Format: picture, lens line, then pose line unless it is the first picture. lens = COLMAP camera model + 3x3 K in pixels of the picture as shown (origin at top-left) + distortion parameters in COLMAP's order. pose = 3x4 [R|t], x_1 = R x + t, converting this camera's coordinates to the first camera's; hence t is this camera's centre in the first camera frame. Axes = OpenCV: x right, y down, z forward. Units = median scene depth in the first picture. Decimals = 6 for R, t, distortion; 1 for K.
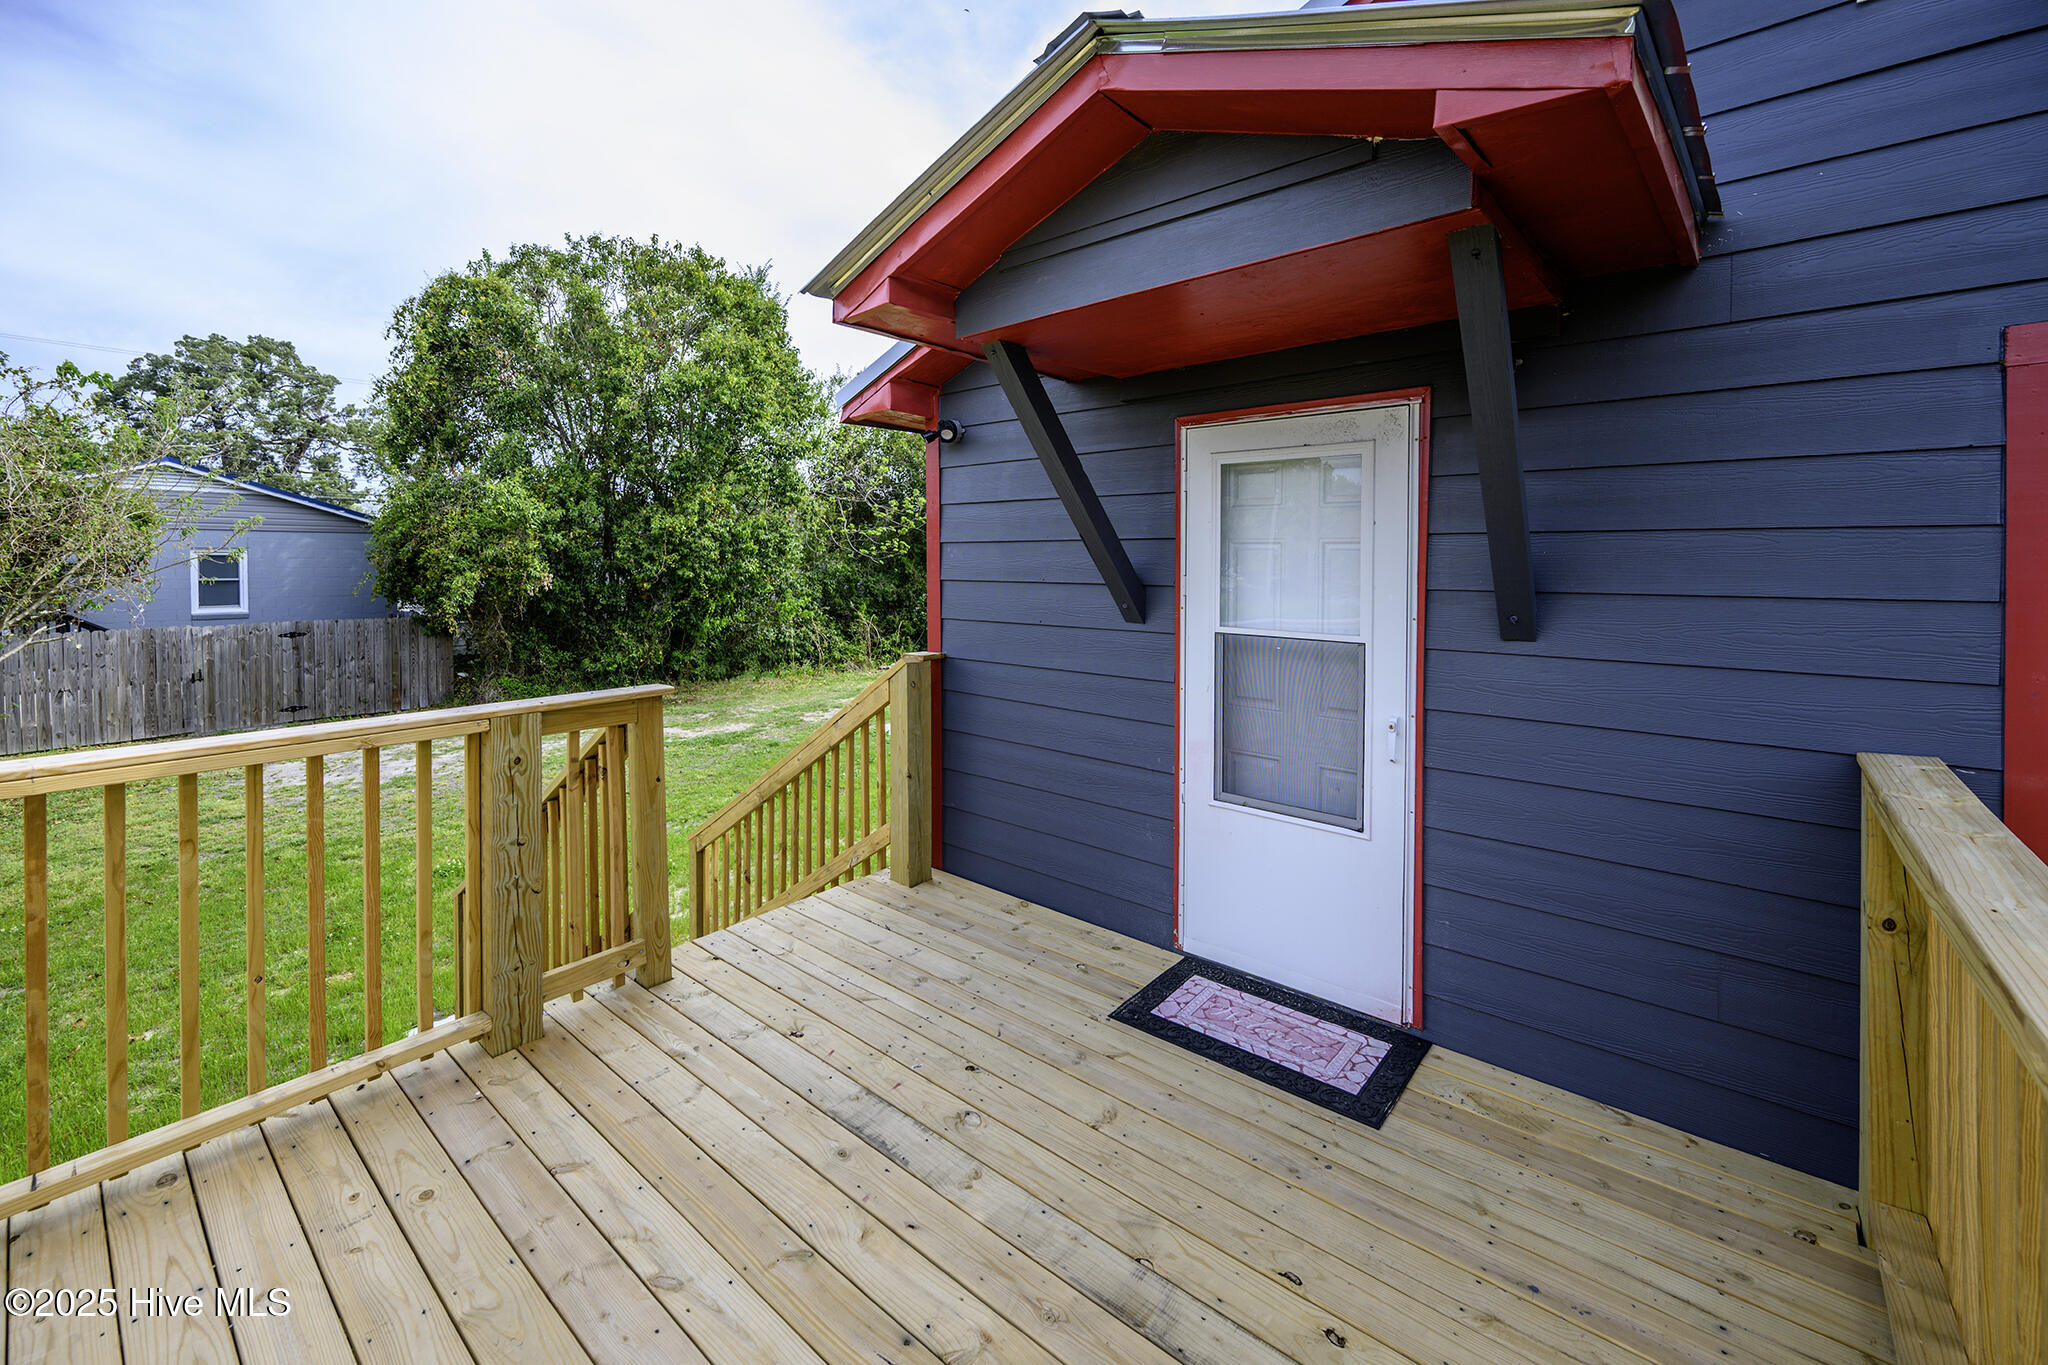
lens RADIAL K [[823.6, 0, 1020.2], [0, 823.6, 568.4], [0, 0, 1]] dist [-0.000455, -0.000275]
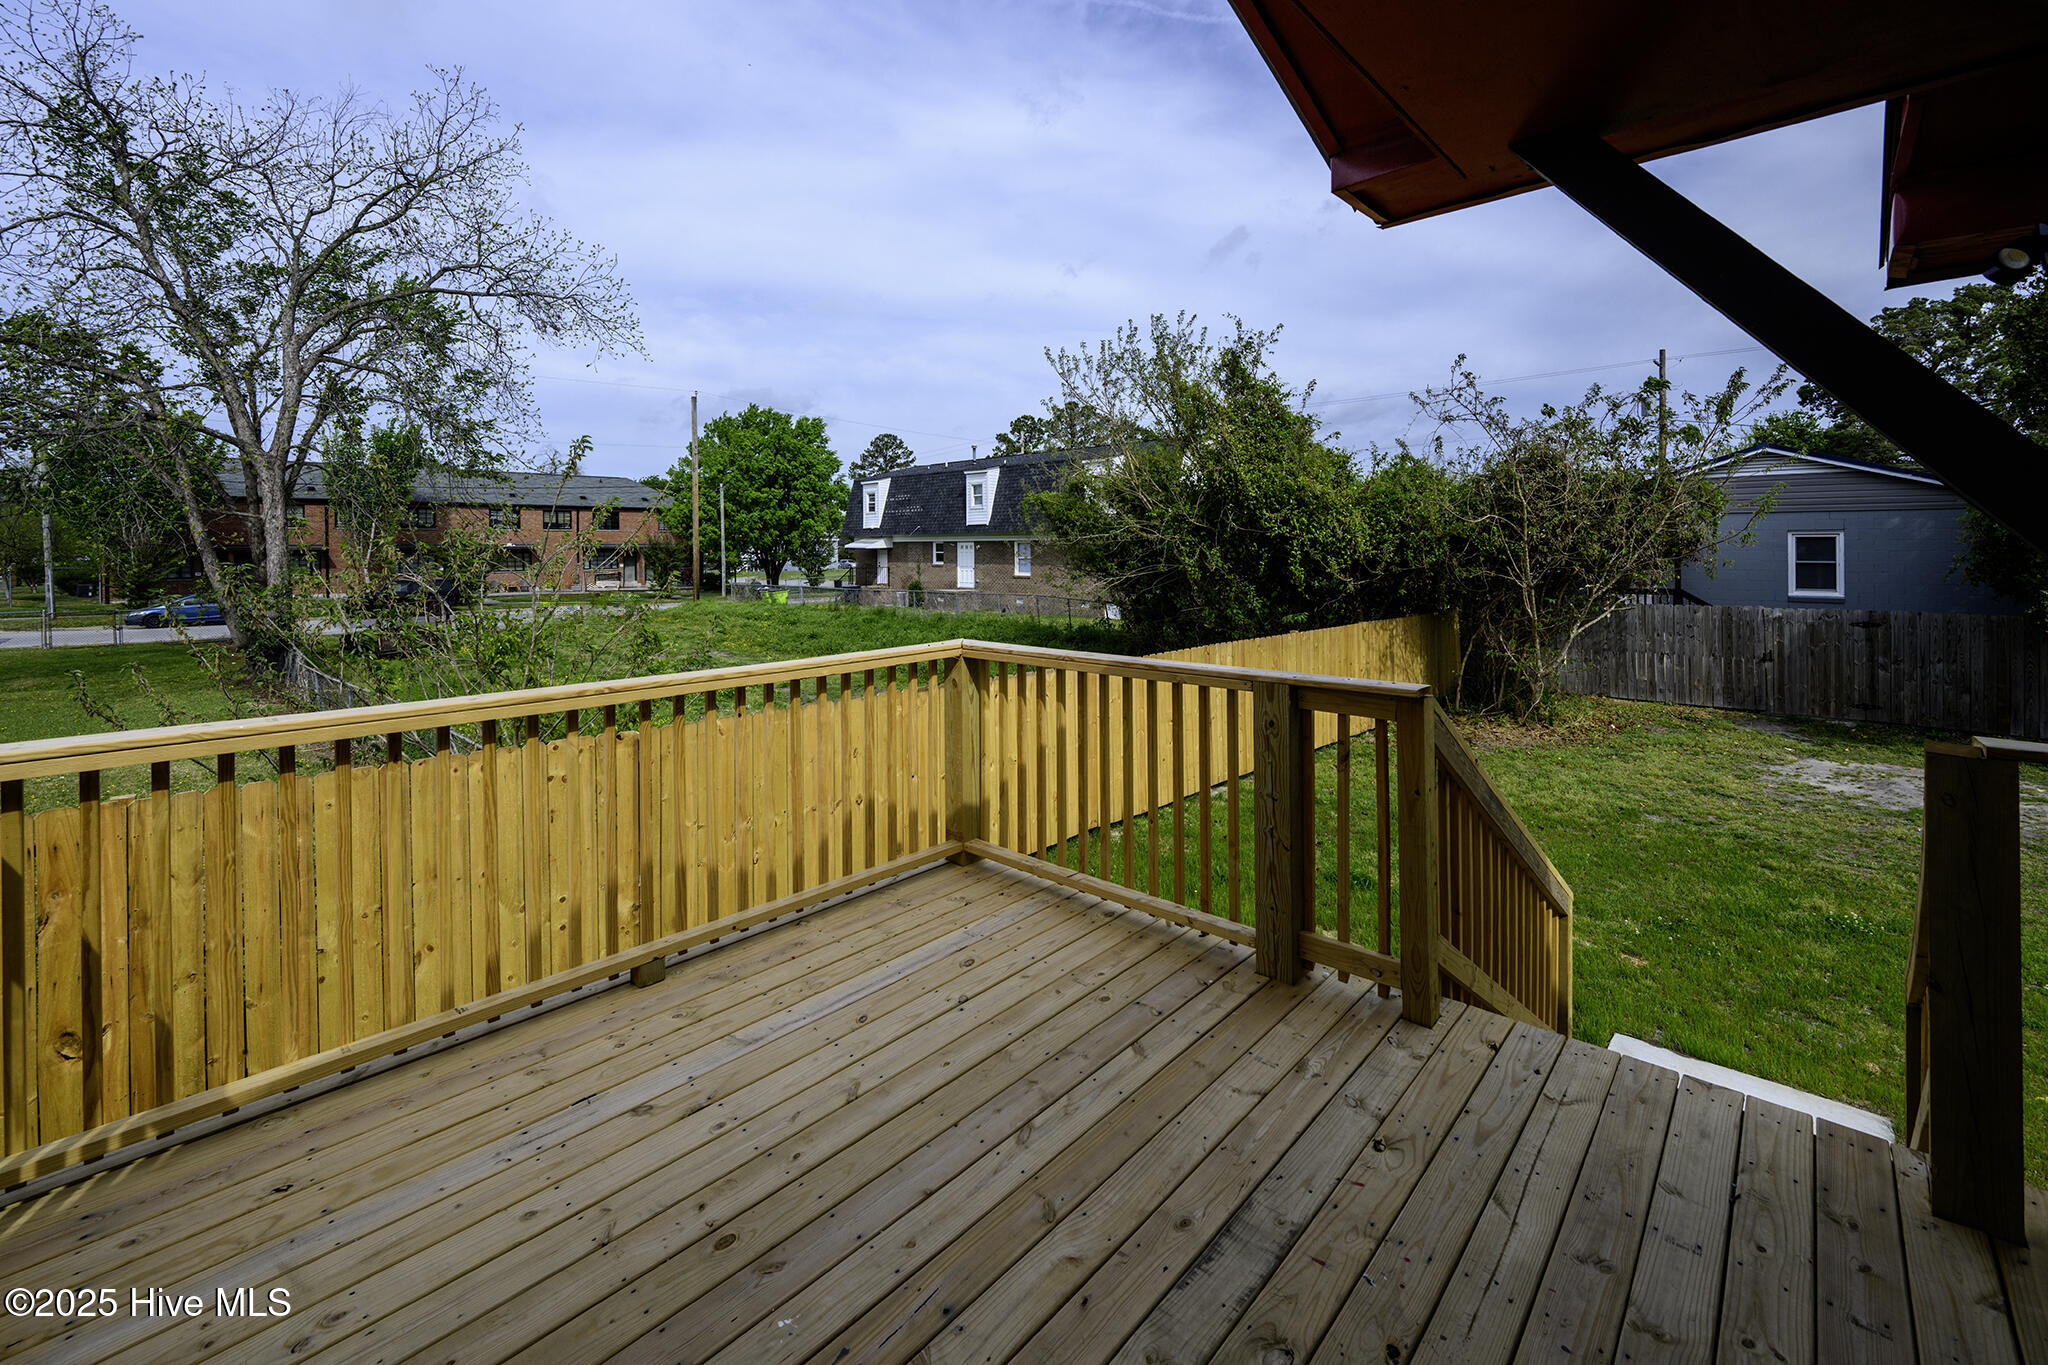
lens RADIAL K [[866.2, 0, 1032.7], [0, 866.2, 553.1], [0, 0, 1]] dist [-0.000863, -0.000088]
pose [[-0.036333, 0.007119, -0.999314, 0.489688], [-0.003993, 0.999966, 0.007269, -0.005643], [0.999332, 0.004254, -0.036303, 0.603320]]
